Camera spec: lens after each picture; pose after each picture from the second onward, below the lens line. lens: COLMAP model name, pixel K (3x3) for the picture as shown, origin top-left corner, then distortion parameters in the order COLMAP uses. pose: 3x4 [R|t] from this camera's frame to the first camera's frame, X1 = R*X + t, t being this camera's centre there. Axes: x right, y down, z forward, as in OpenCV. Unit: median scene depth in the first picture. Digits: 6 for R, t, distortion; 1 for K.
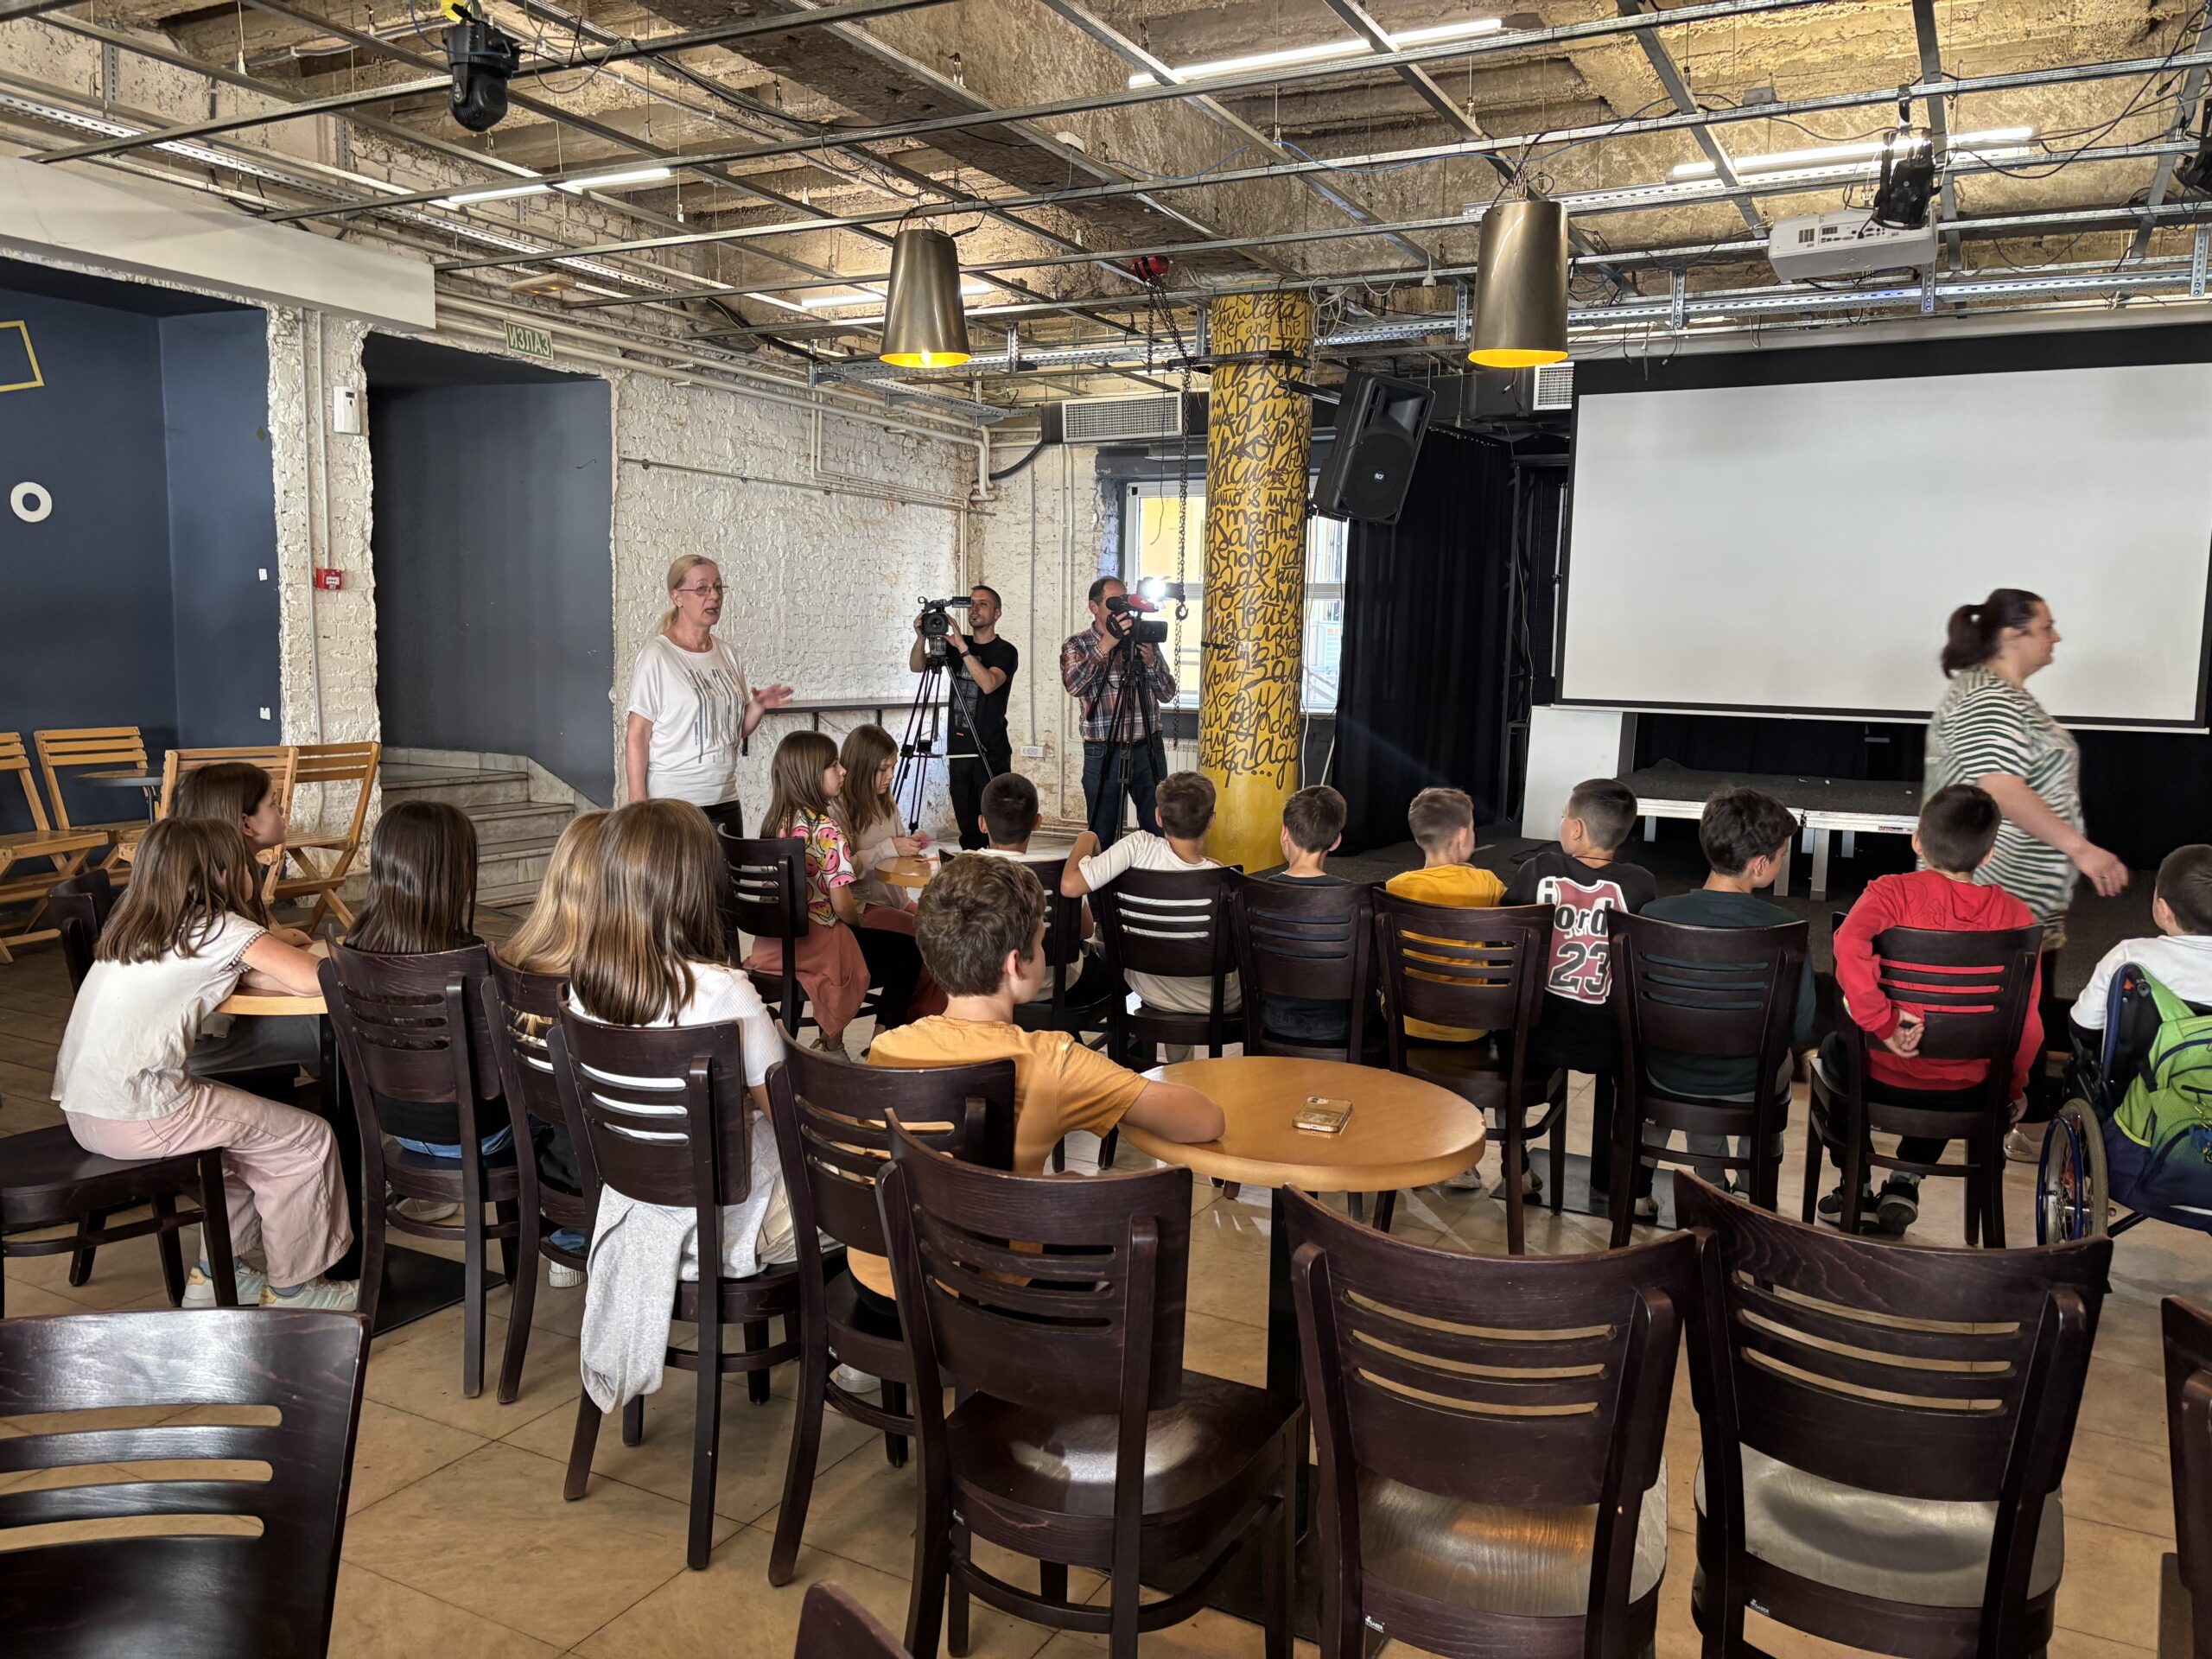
lens RADIAL K [[1661.0, 0, 1107.9], [0, 1661.0, 822.5], [0, 0, 1]] dist [0.051202, -0.041167]
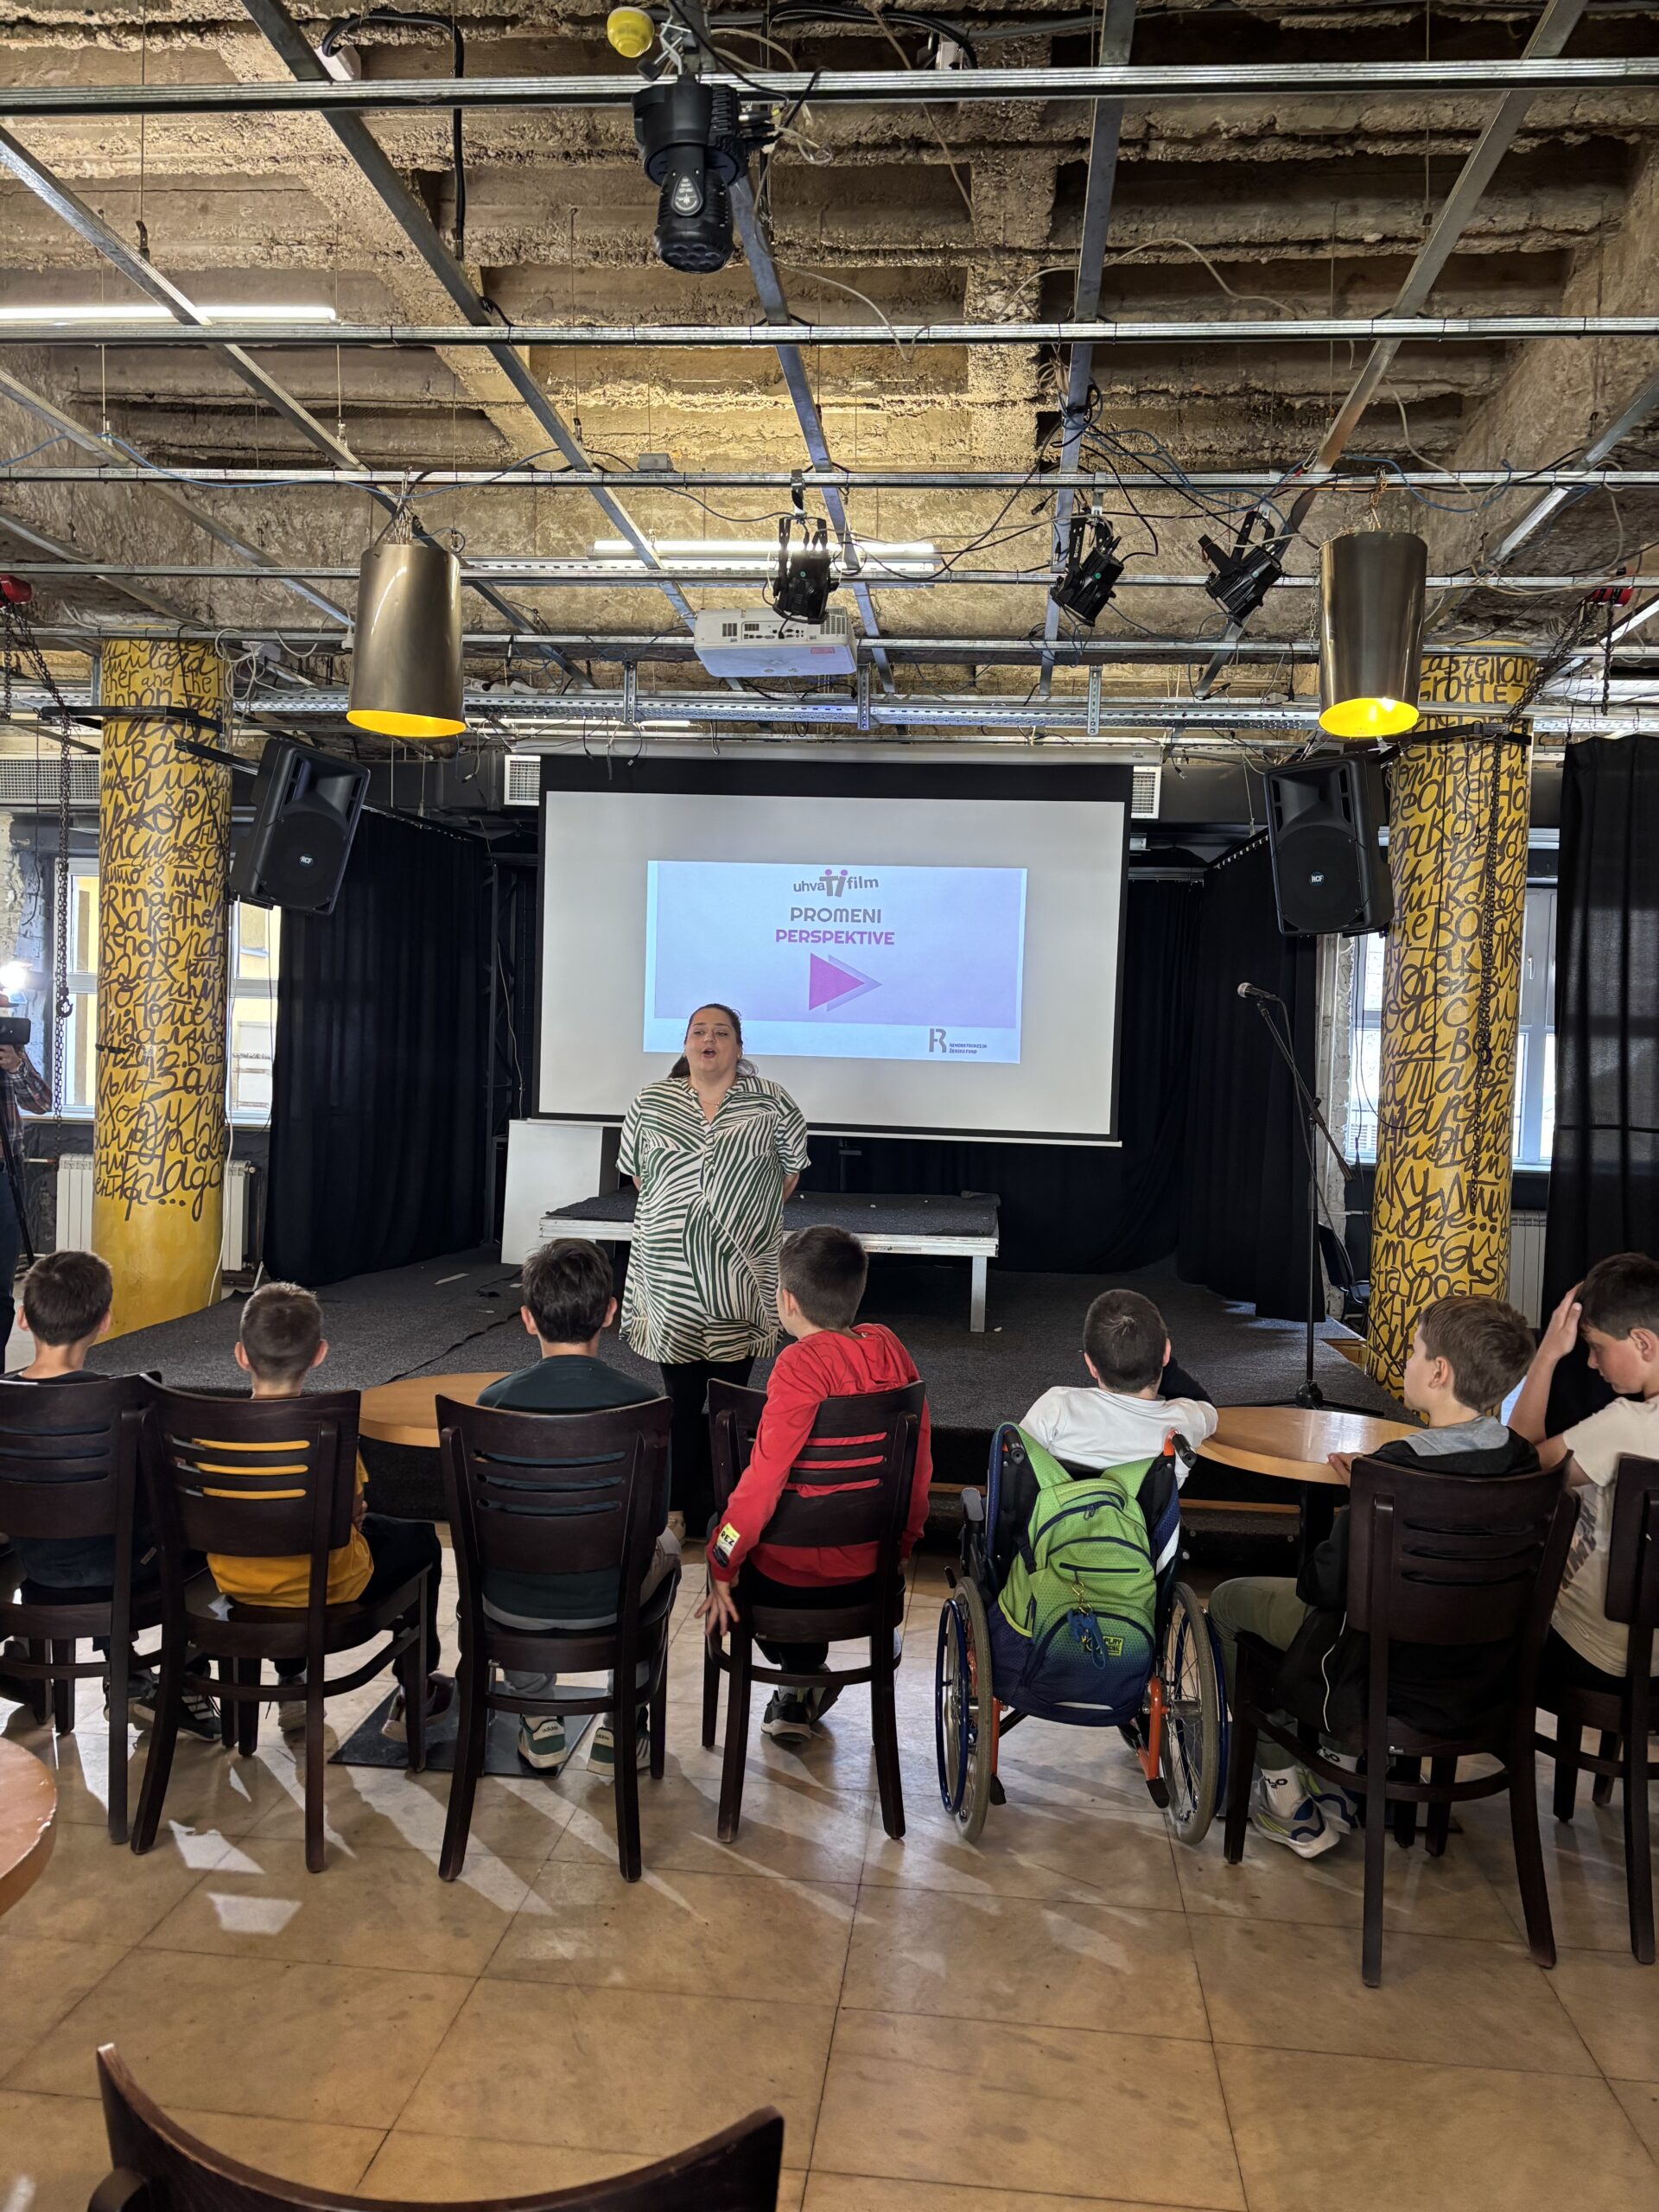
lens RADIAL K [[1661.0, 0, 838.0], [0, 1661.0, 1117.5], [0, 0, 1]] dist [0.051202, -0.041167]
pose [[0.925360, -0.003435, 0.379075, 0.105320], [0.028153, 0.997820, -0.059681, -0.015811], [-0.378044, 0.065899, 0.923439, 0.115925]]
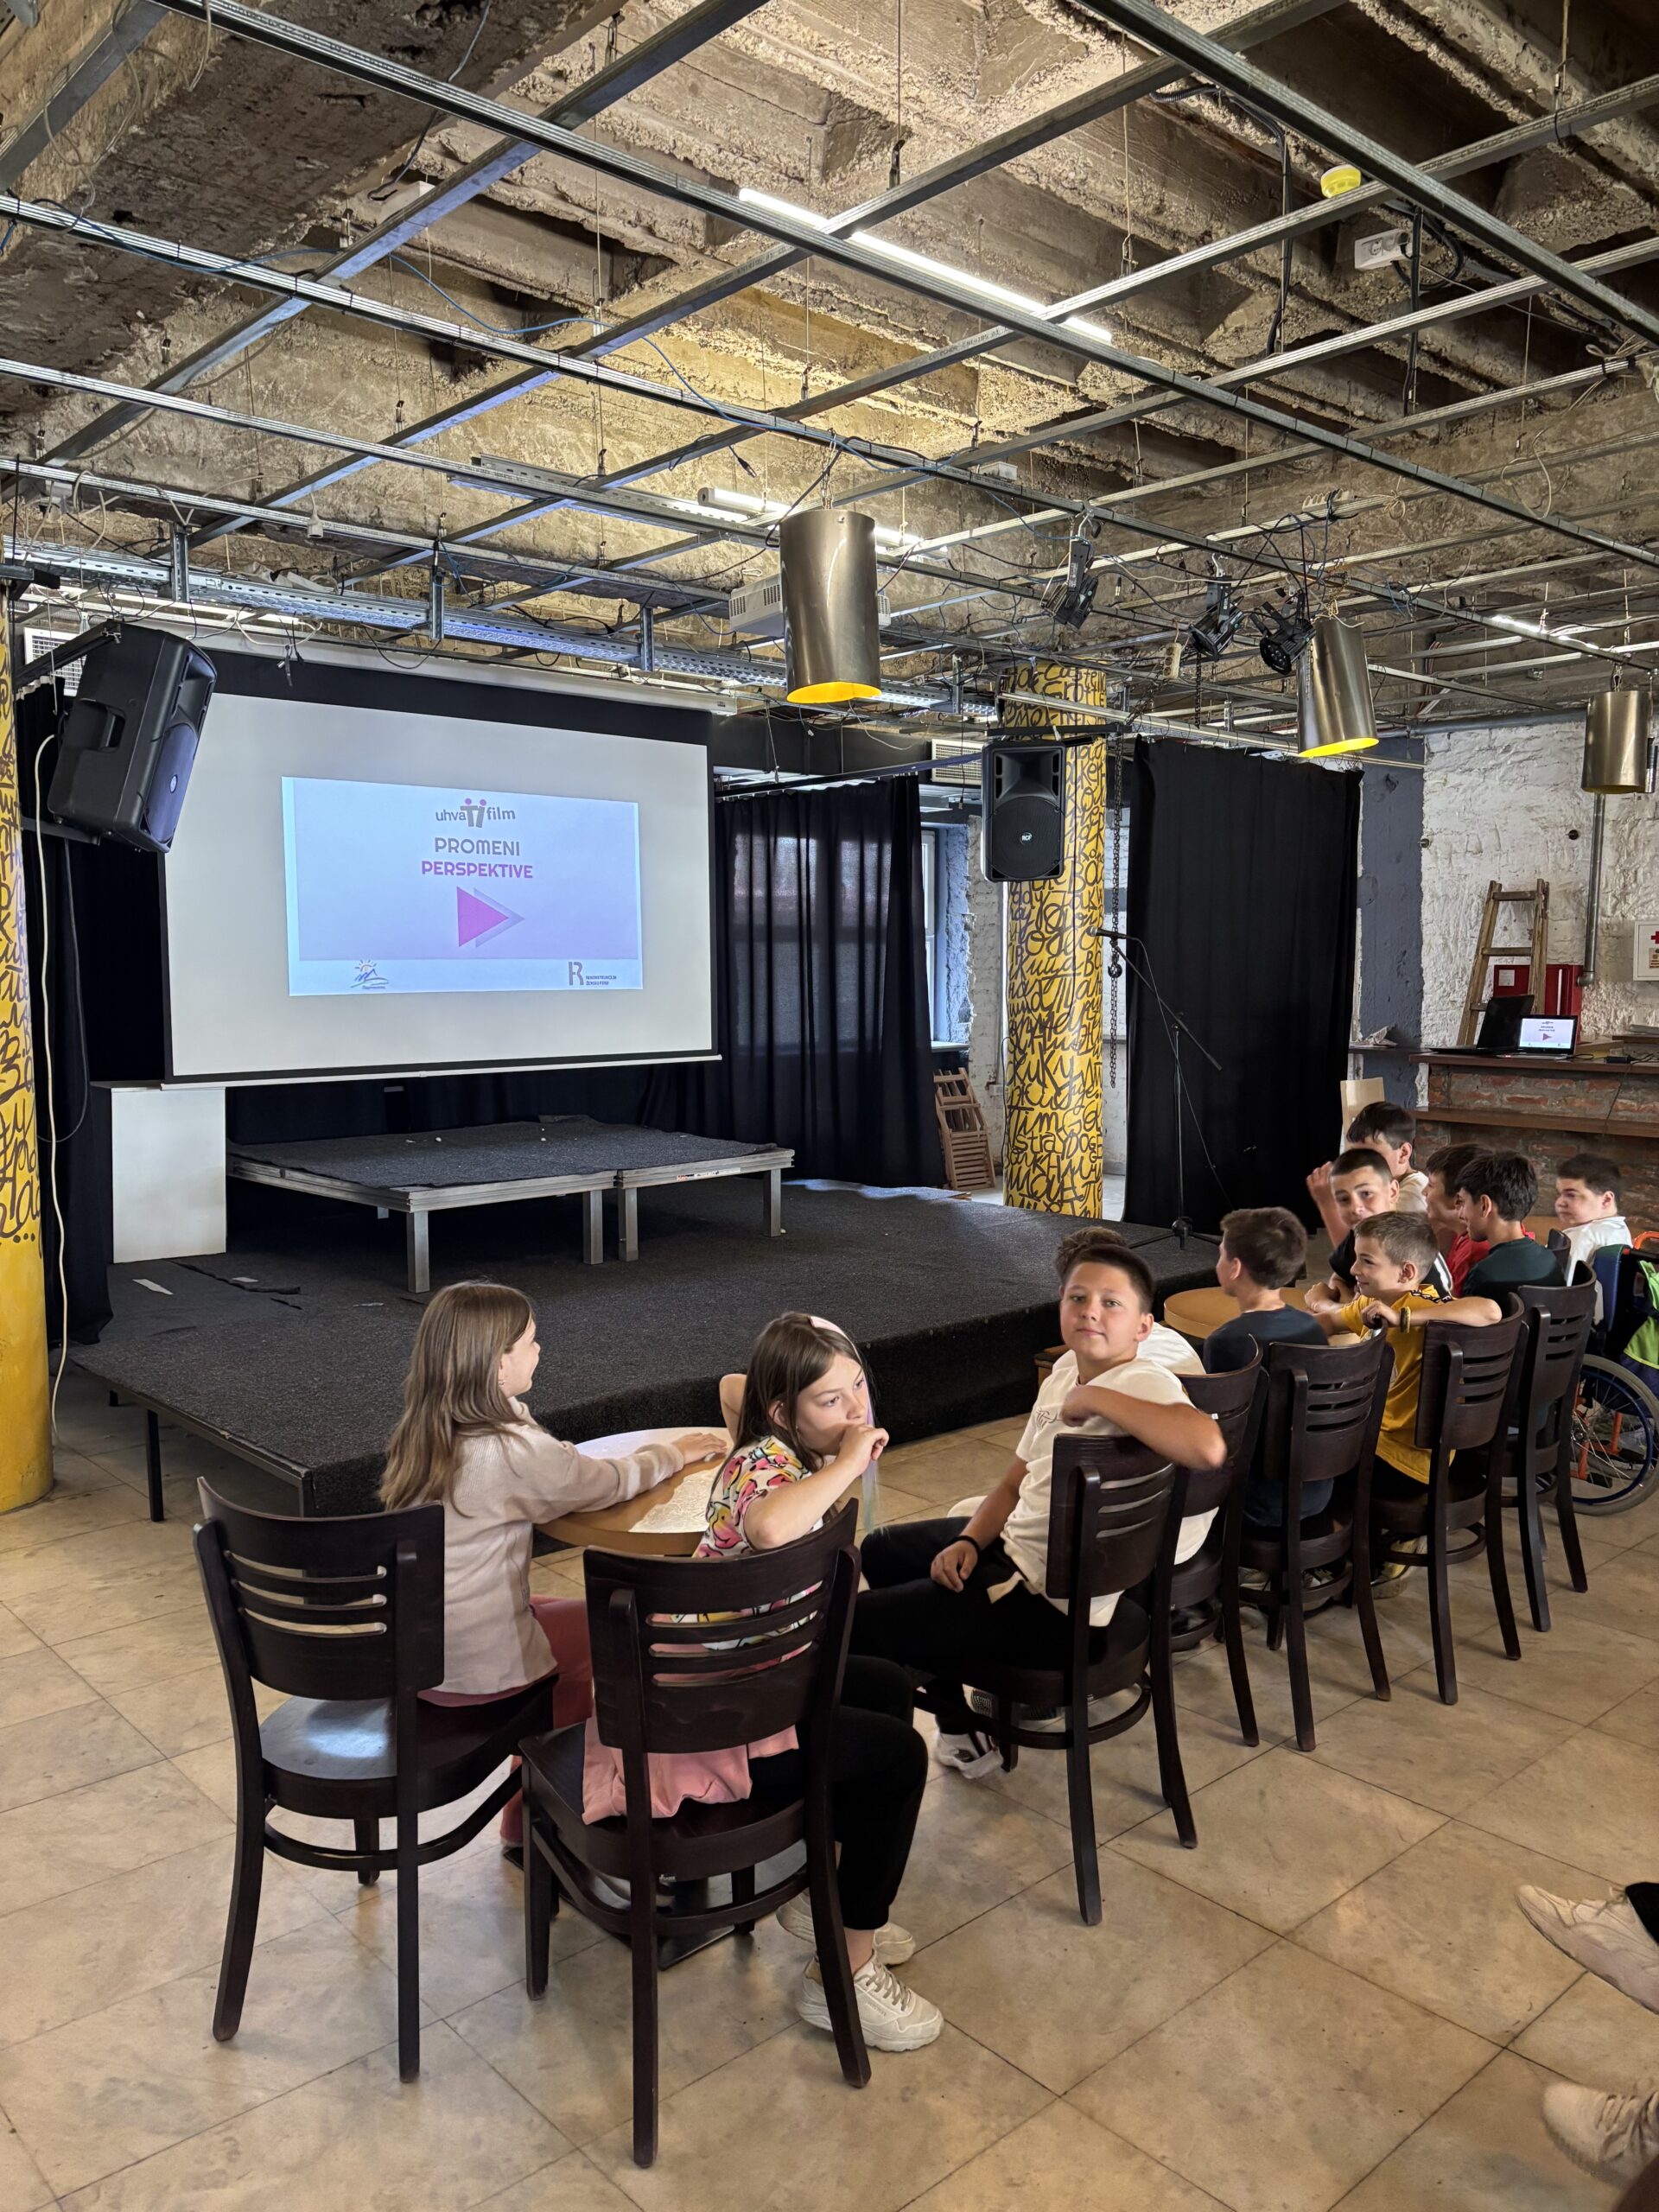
lens RADIAL K [[1661.0, 0, 863.6], [0, 1661.0, 1155.1], [0, 0, 1]] dist [0.051202, -0.041167]
pose [[0.330279, -0.133447, 0.934402, -0.495456], [0.120088, 0.987851, 0.098633, -0.107159], [-0.936213, 0.079634, 0.342292, 0.603479]]
